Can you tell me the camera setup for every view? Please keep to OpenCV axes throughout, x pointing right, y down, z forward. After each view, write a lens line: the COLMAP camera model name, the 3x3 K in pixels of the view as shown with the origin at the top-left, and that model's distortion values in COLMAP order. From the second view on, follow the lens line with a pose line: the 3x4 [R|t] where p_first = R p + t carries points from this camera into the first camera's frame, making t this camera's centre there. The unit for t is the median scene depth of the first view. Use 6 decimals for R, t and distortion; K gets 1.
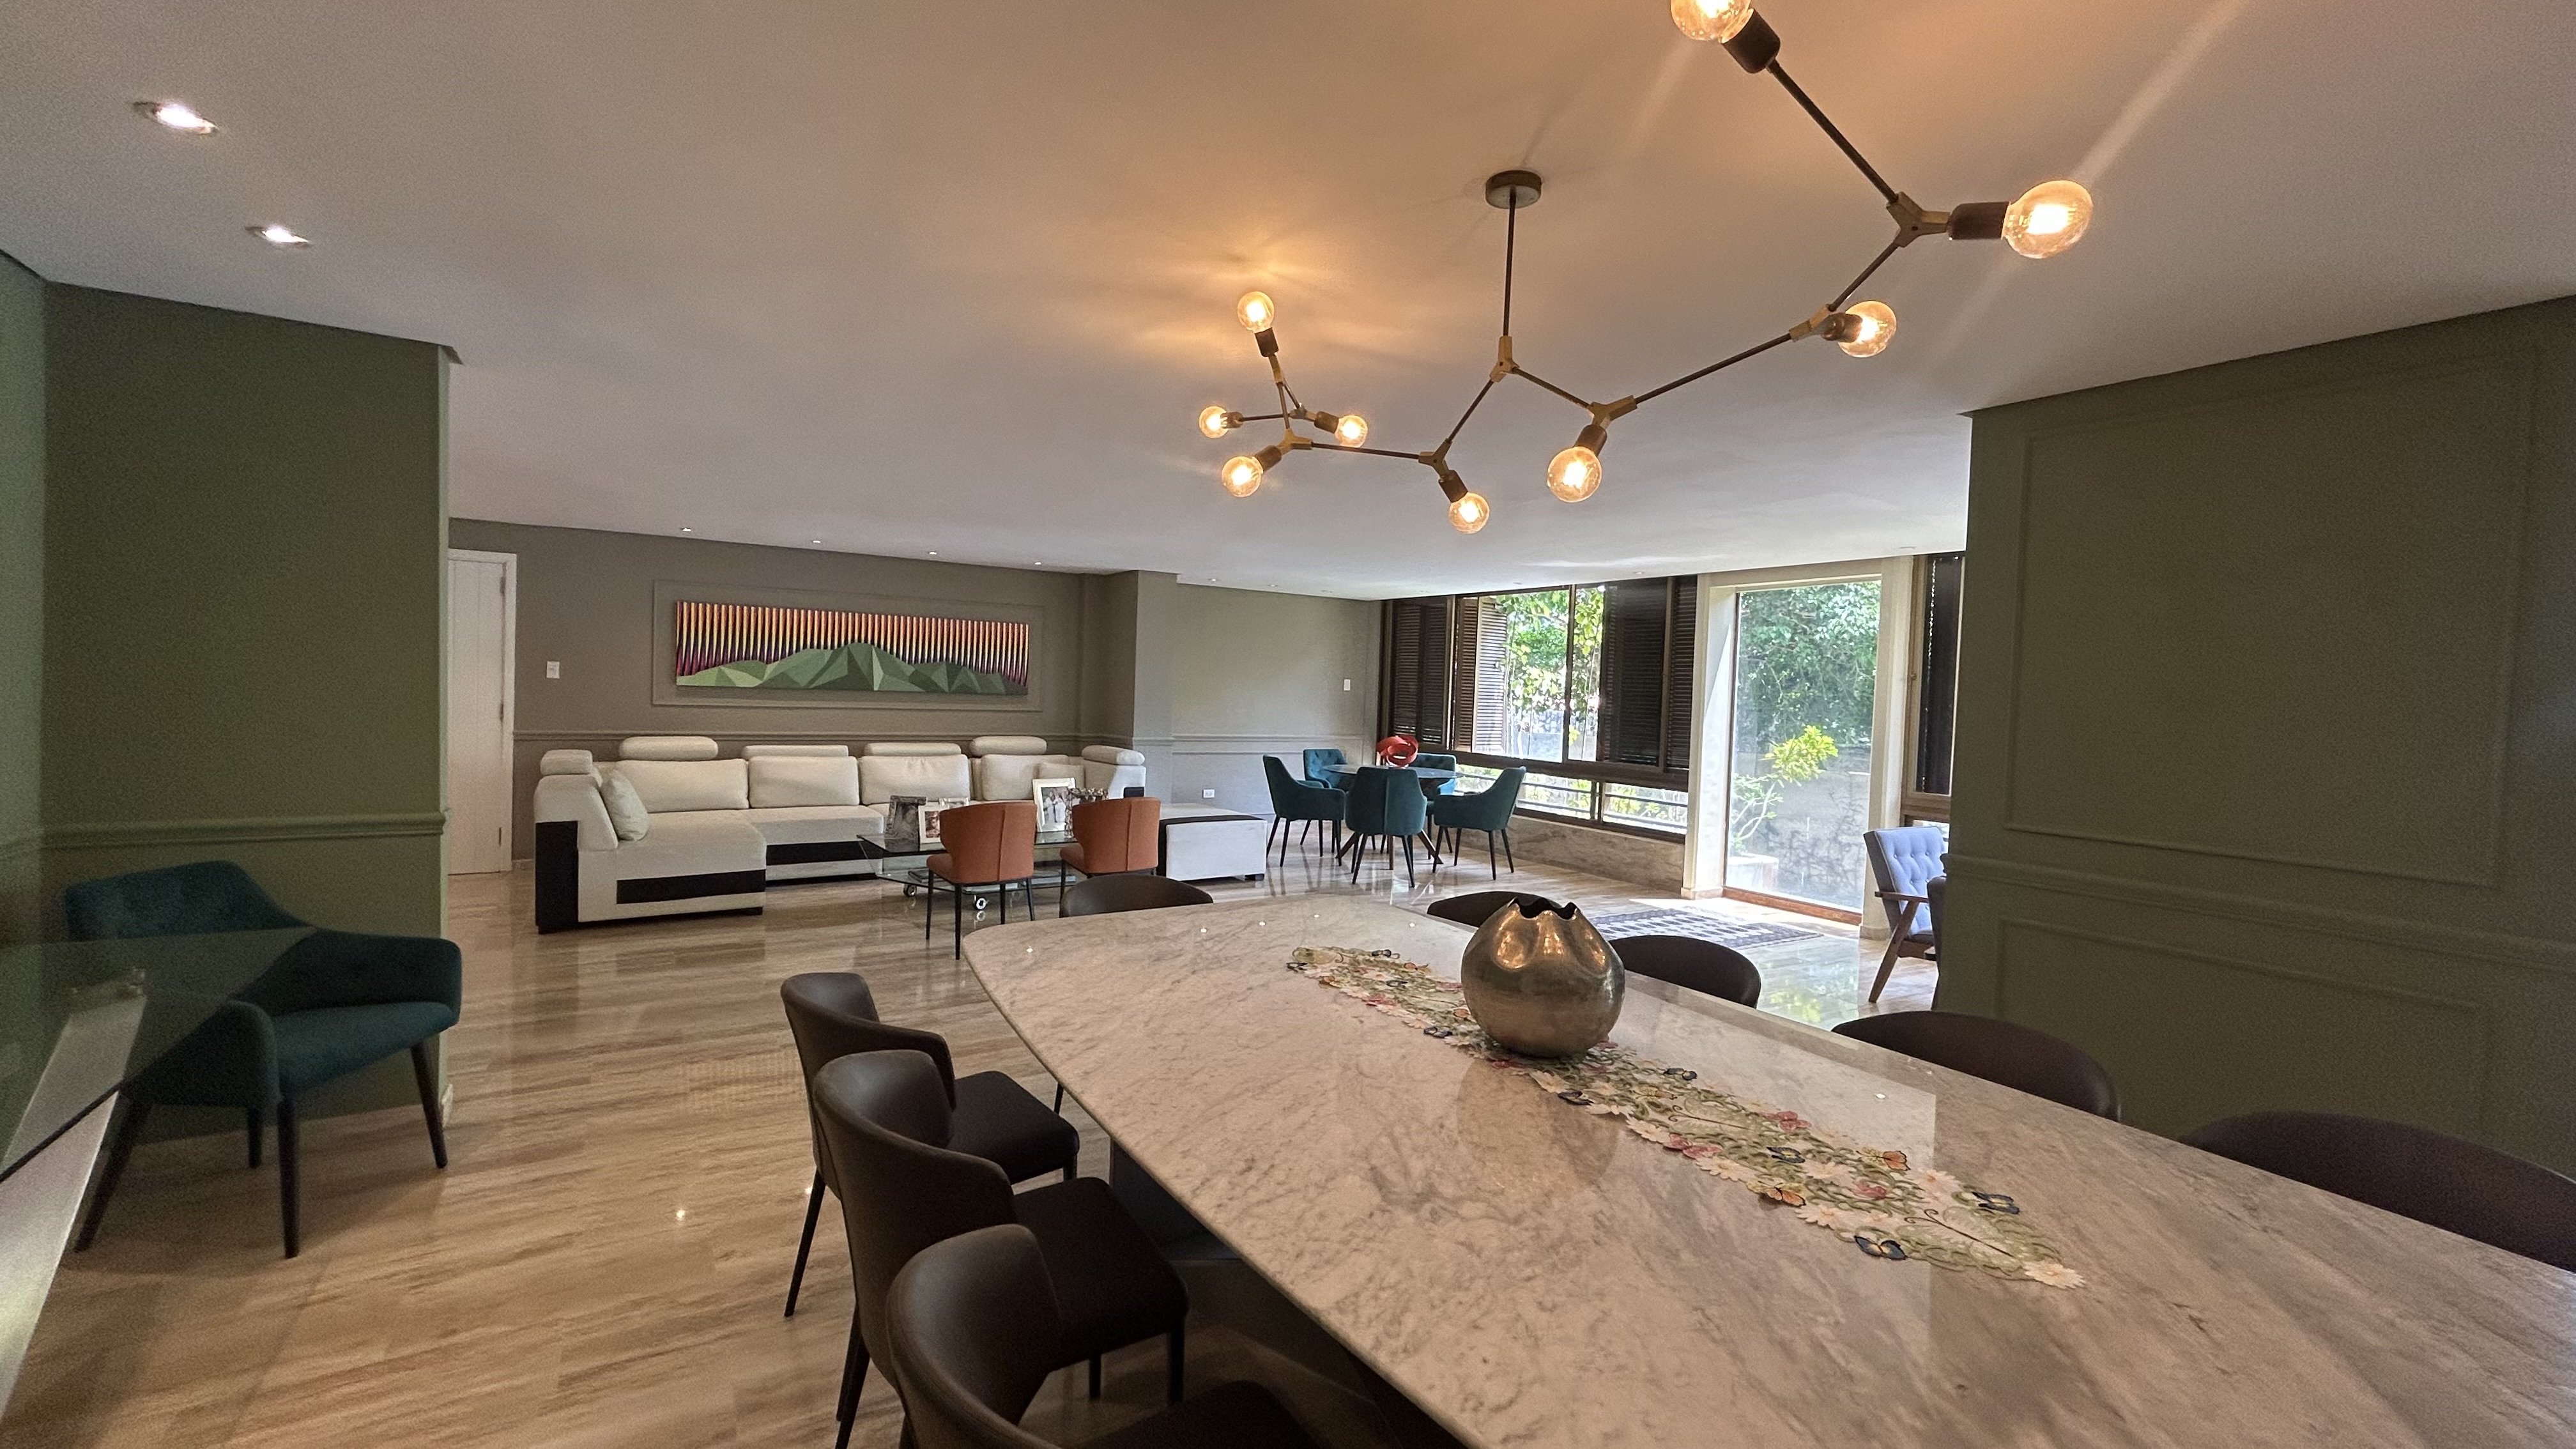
lens RADIAL K [[1049.9, 0, 1282.2], [0, 1049.9, 710.5], [0, 0, 1]] dist [-0.002321, 0.000754]
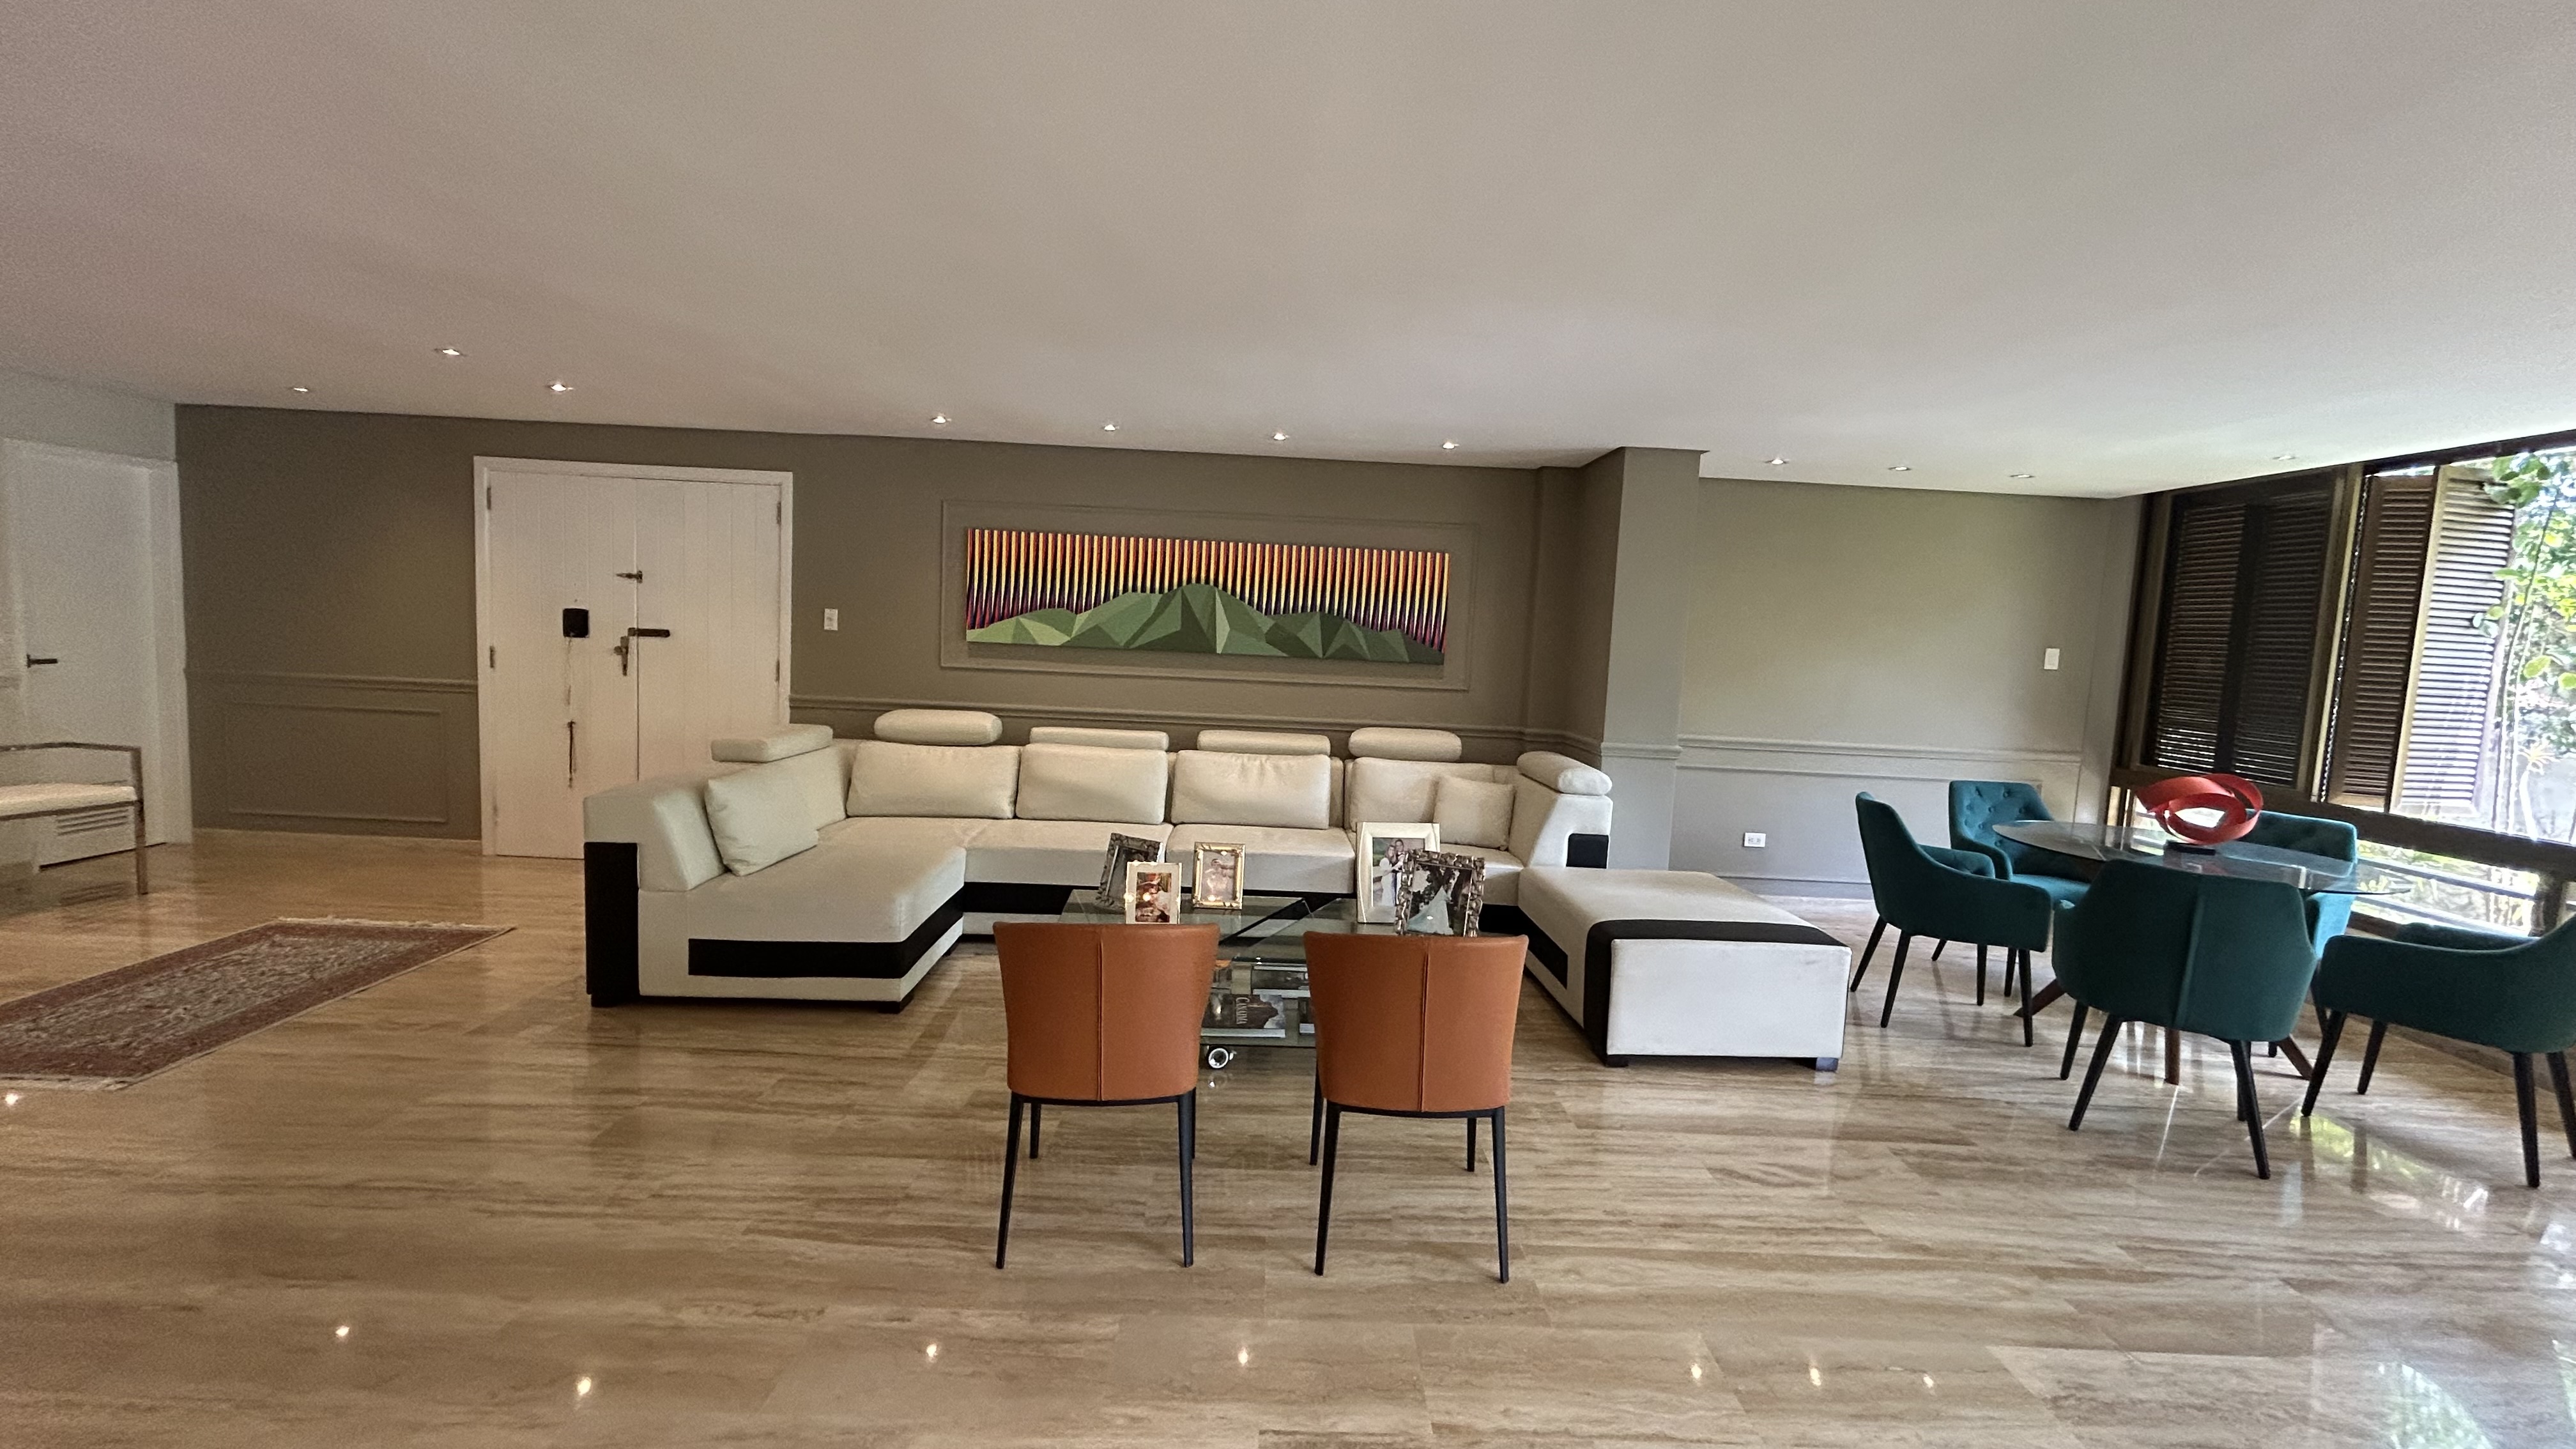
lens RADIAL K [[1049.9, 0, 1286.0], [0, 1049.9, 718.6], [0, 0, 1]] dist [-0.002321, 0.000754]
pose [[0.855877, 0.049089, -0.514844, 0.005236], [-0.028596, 0.998454, 0.047662, -0.010230], [0.516388, -0.026071, 0.855958, 0.434548]]
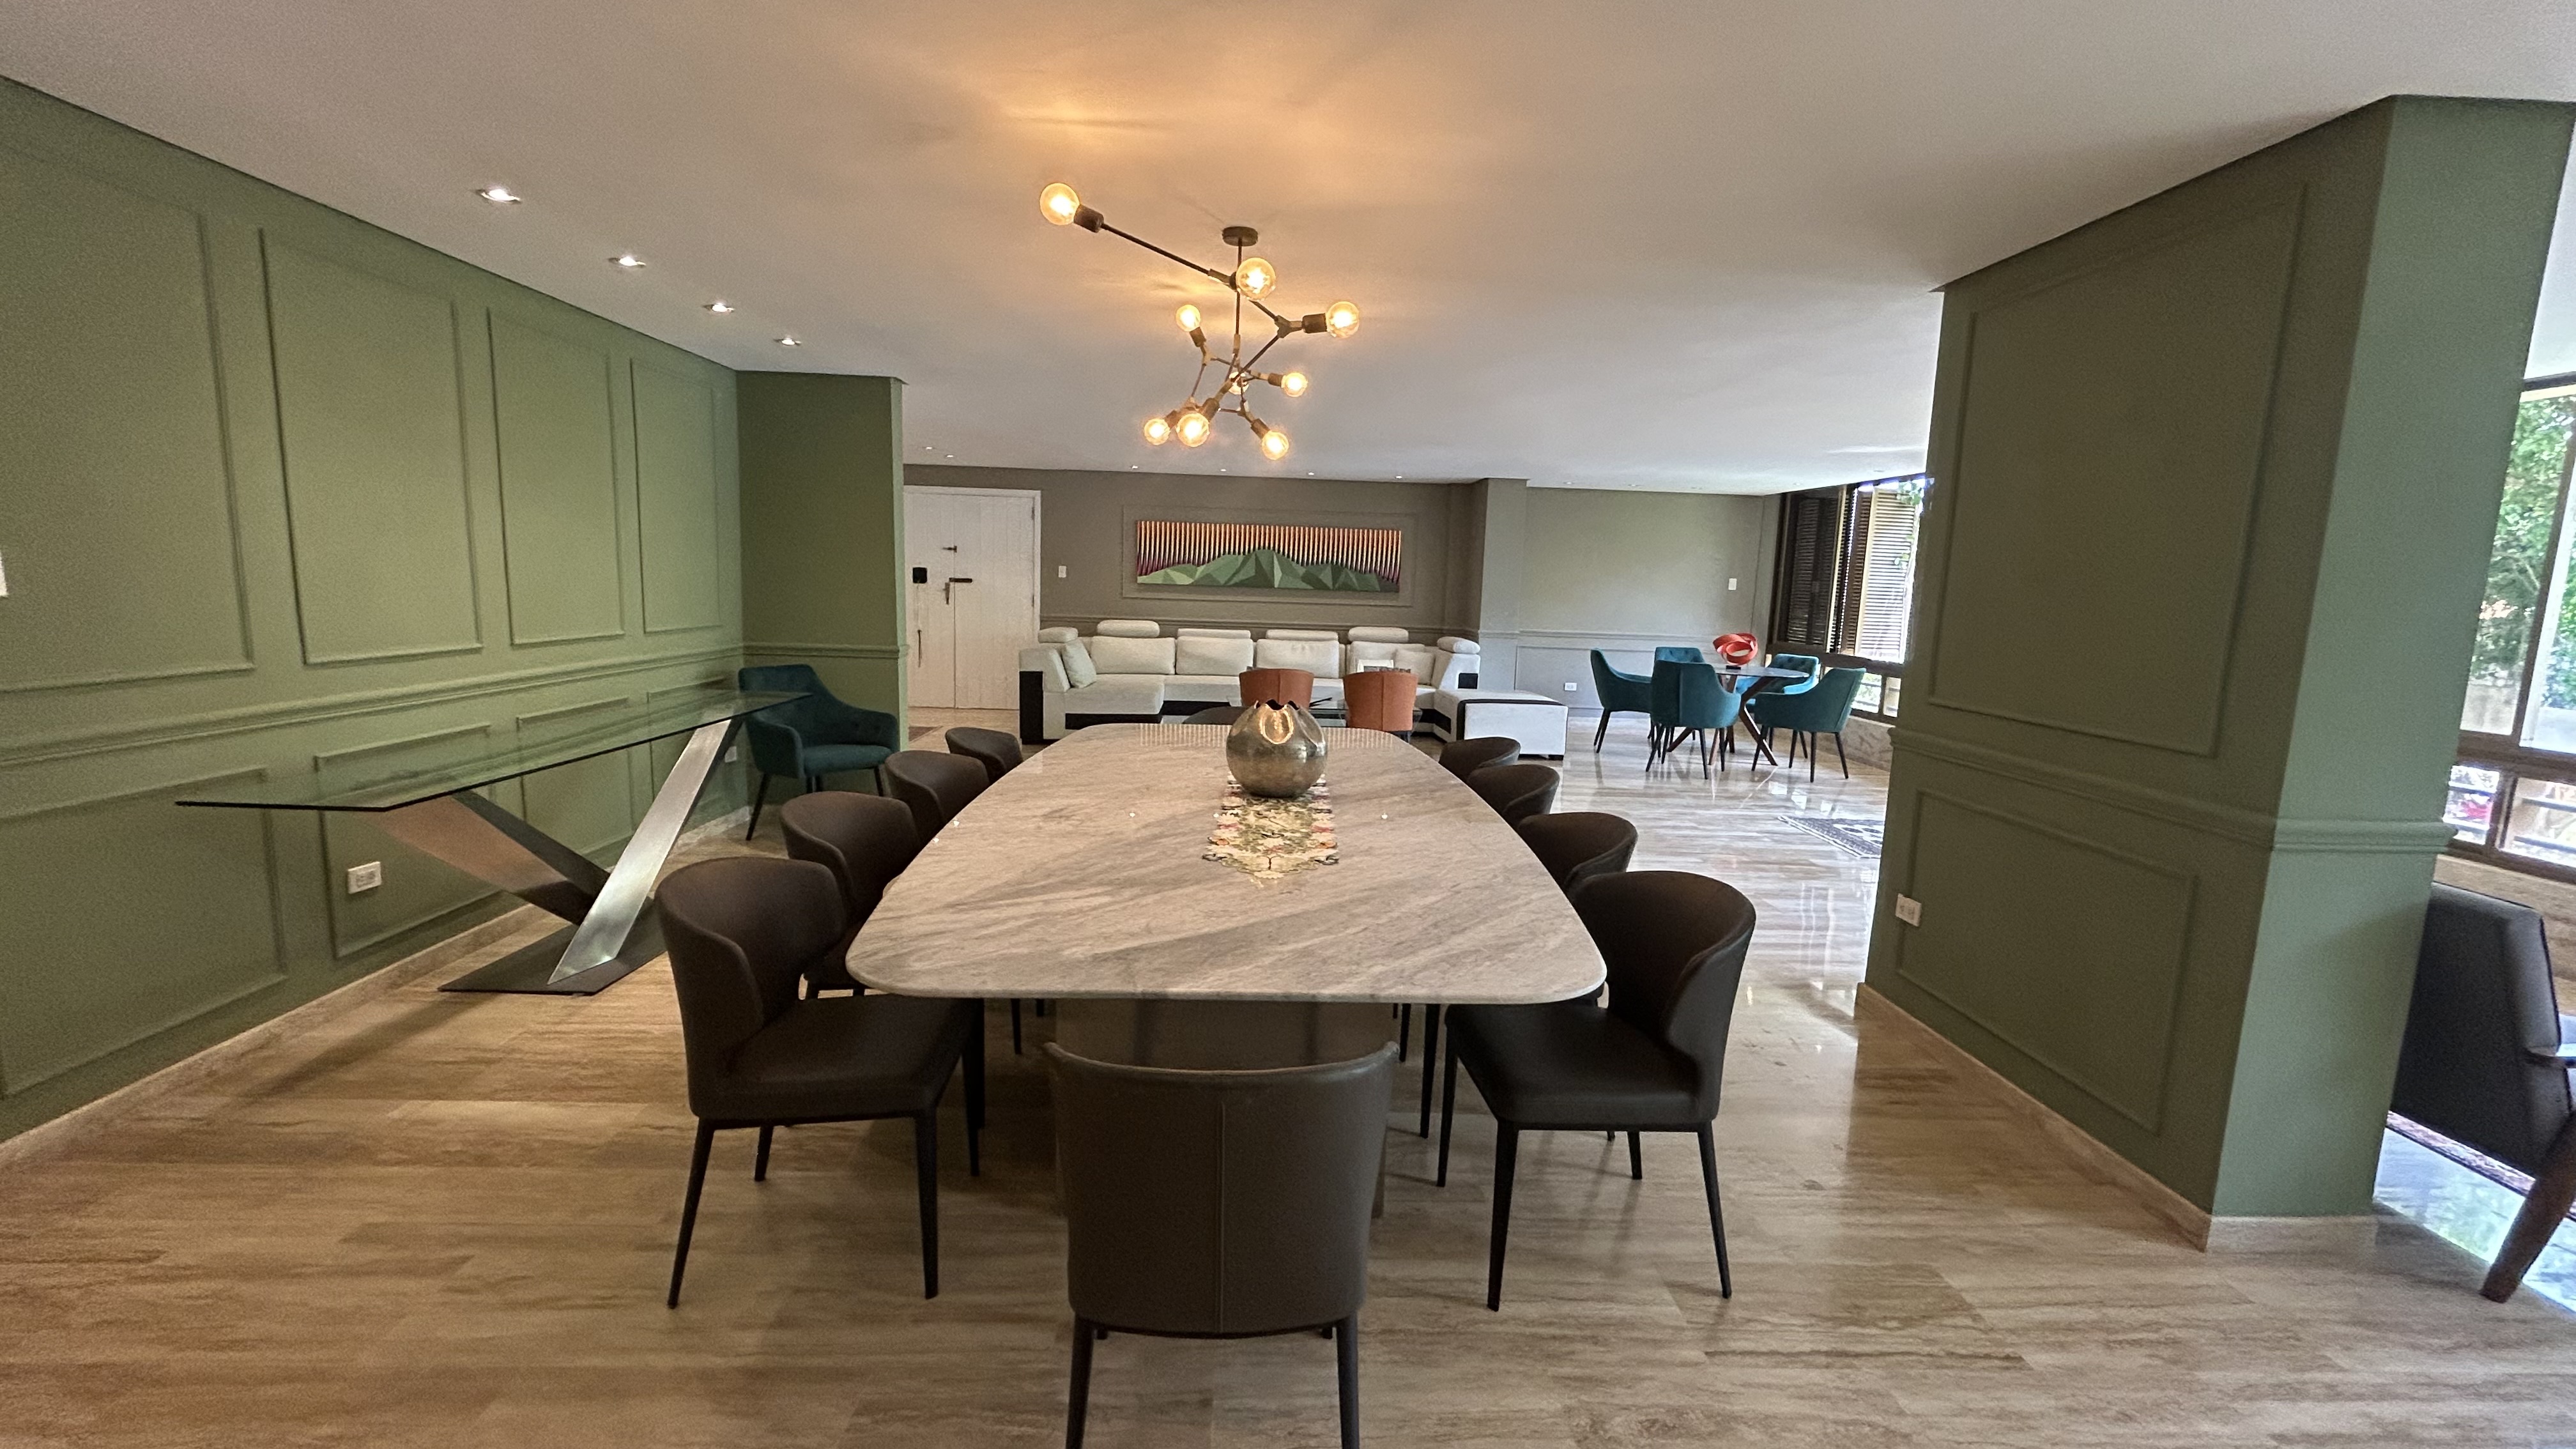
lens RADIAL K [[1049.9, 0, 1275.9], [0, 1049.9, 722.2], [0, 0, 1]] dist [-0.002321, 0.000754]
pose [[0.860717, 0.063809, -0.505070, 0.252945], [-0.014226, 0.994741, 0.101430, 0.013709], [0.508886, -0.080117, 0.857098, -0.082184]]
